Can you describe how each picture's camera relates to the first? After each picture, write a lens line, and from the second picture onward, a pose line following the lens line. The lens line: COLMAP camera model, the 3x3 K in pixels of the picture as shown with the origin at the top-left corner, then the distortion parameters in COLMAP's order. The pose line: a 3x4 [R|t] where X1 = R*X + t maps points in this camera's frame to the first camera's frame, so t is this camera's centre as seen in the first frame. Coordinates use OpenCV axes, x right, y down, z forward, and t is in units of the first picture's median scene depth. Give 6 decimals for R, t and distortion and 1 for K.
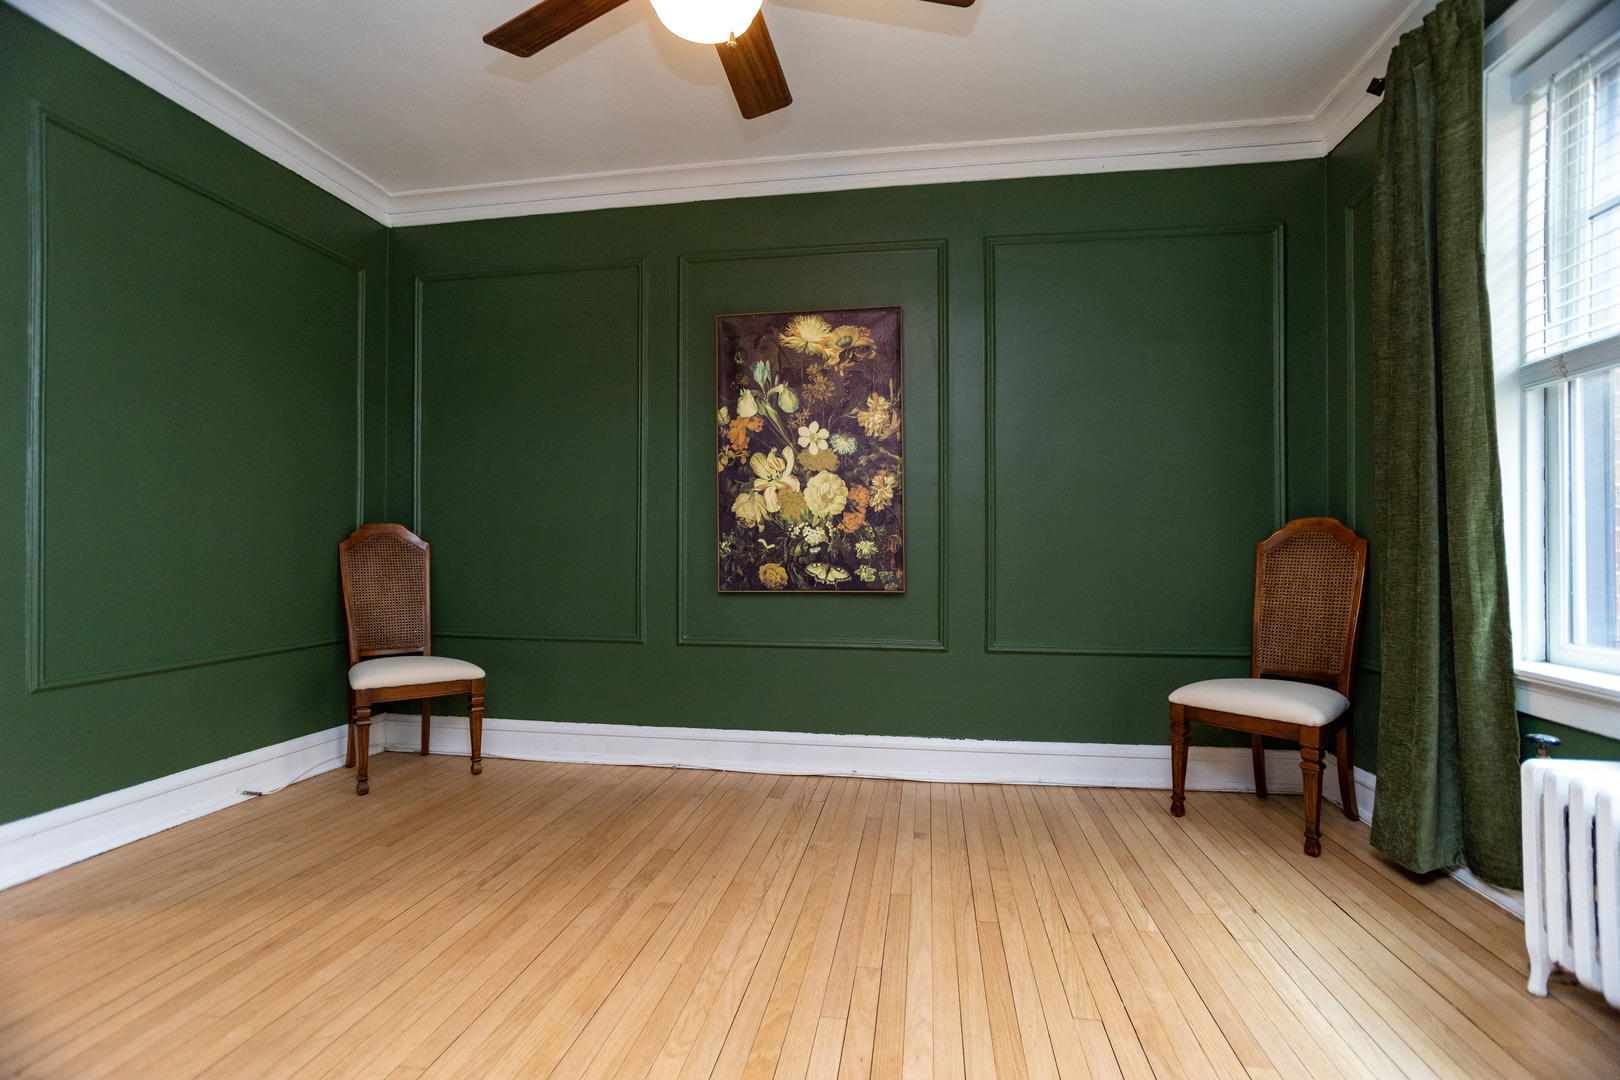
lens RADIAL K [[786.3, 0, 801.6], [0, 786.3, 551.4], [0, 0, 1]] dist [0.002492, -0.000064]
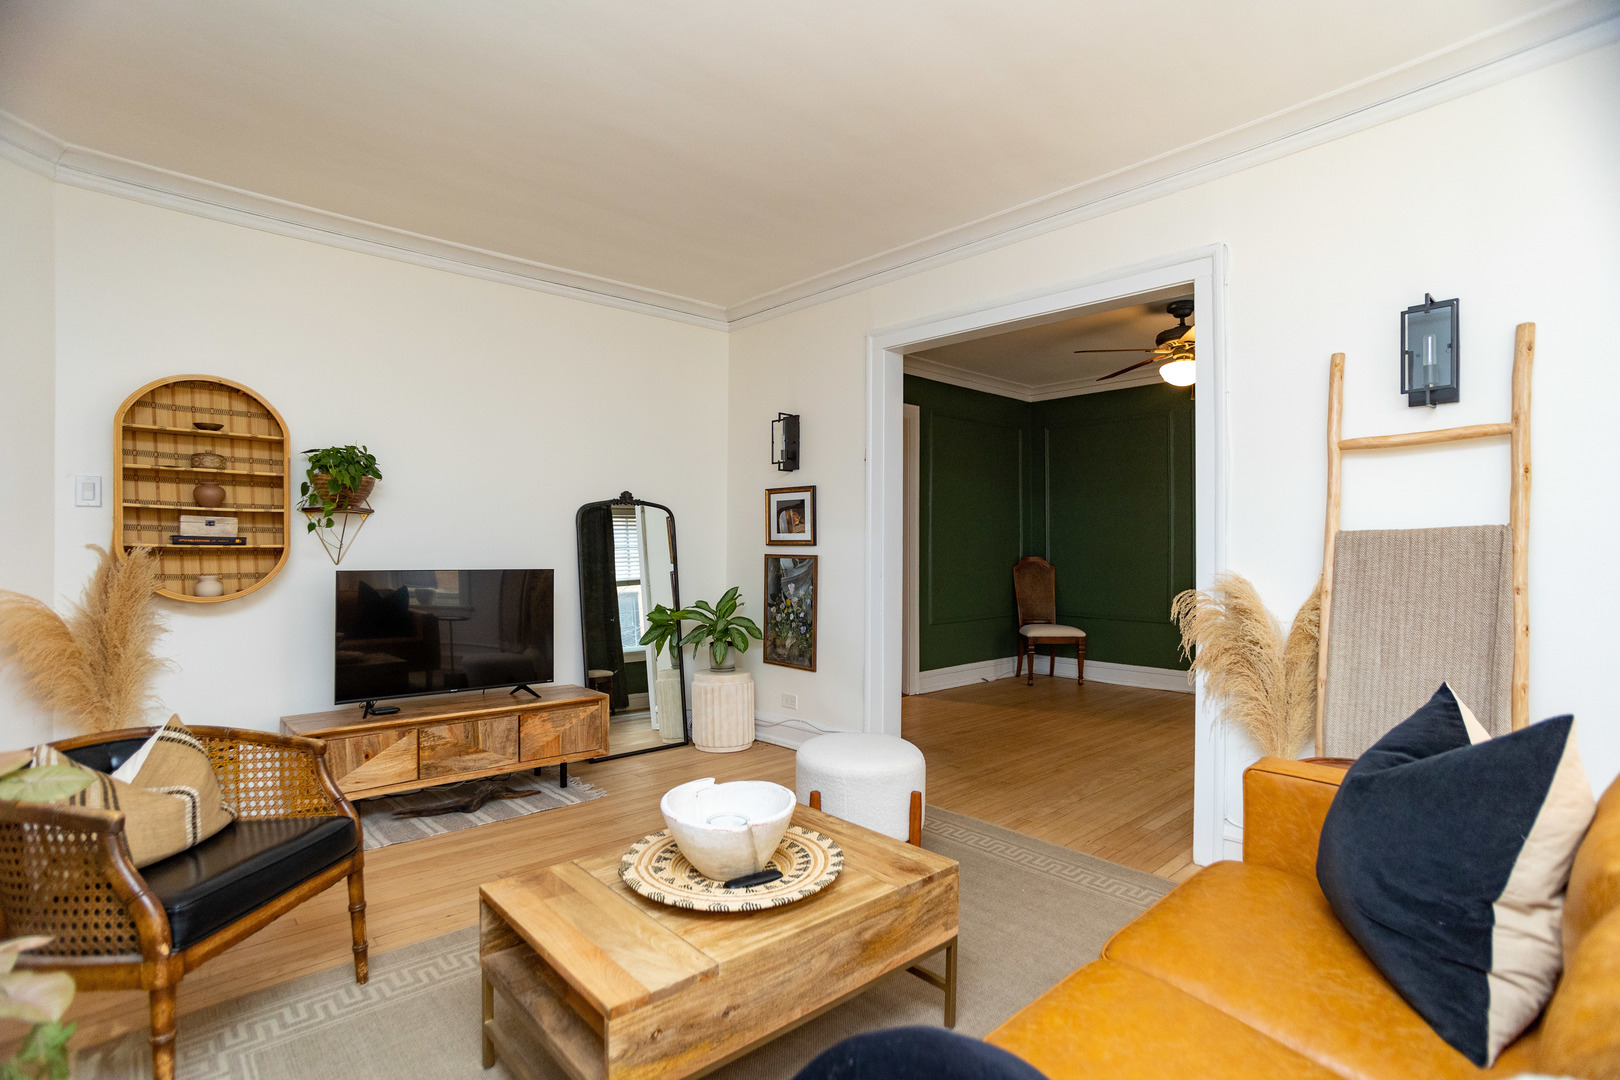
lens RADIAL K [[786.3, 0, 808.0], [0, 786.3, 538.1], [0, 0, 1]] dist [0.002492, -0.000064]
pose [[0.787319, -0.004310, -0.616530, 0.253680], [0.009399, 0.999943, 0.005013, -0.099788], [0.616474, -0.009742, 0.787315, -0.933405]]
